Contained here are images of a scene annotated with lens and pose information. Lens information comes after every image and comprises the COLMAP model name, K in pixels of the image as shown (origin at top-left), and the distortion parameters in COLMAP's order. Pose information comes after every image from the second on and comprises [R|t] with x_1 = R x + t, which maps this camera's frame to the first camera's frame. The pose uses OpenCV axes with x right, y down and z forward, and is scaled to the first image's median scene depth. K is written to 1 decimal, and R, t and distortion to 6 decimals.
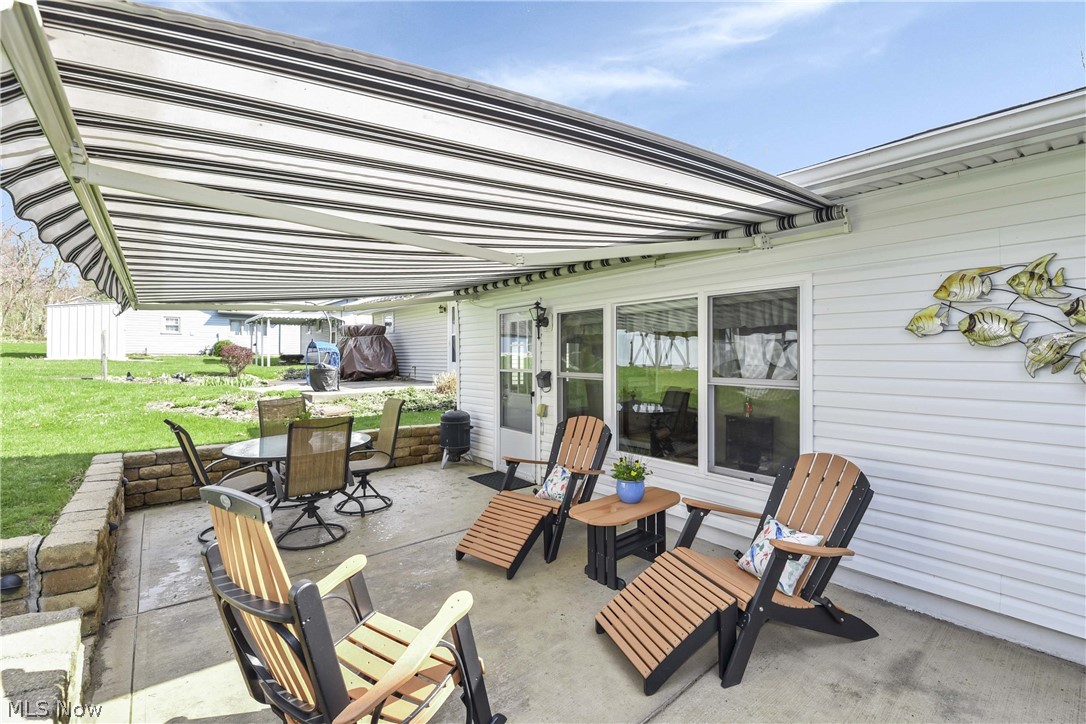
lens RADIAL K [[474.1, 0, 543.0], [0, 474.1, 362.0], [0, 0, 1]] dist [0.001441, -0.011495]
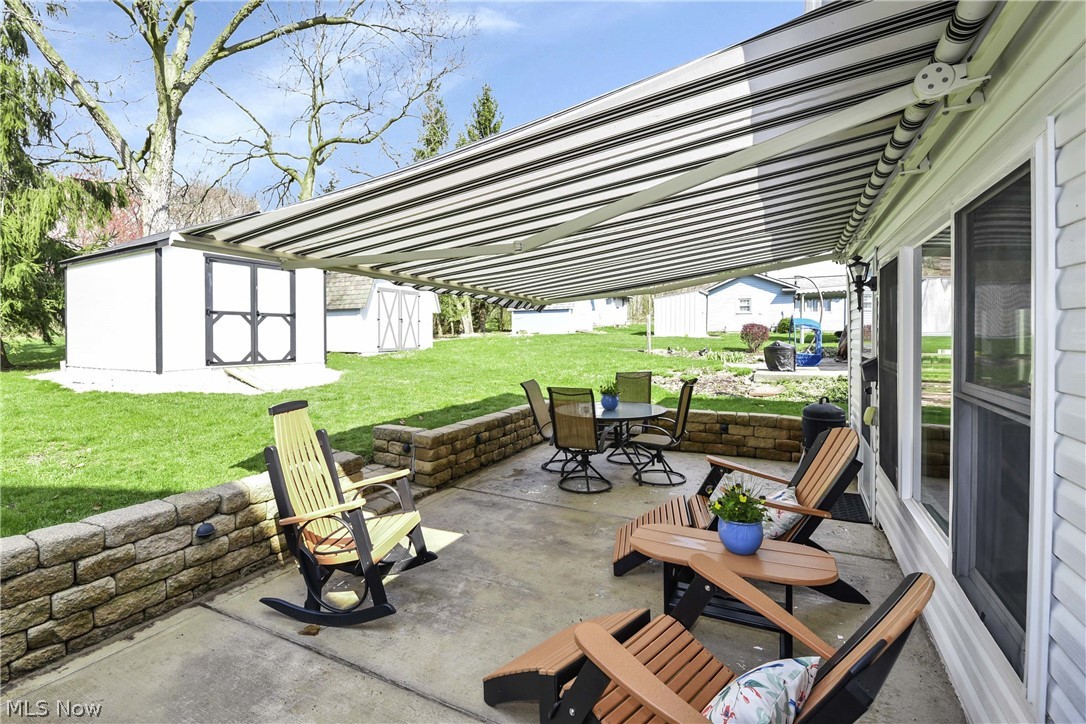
lens RADIAL K [[496.8, 0, 533.0], [0, 496.8, 347.4], [0, 0, 1]] dist [0.001509, -0.011372]
pose [[0.415505, 0.021449, -0.909338, 0.453005], [-0.004952, 0.999760, 0.021319, -0.009818], [0.909577, -0.004356, 0.415512, 0.256727]]
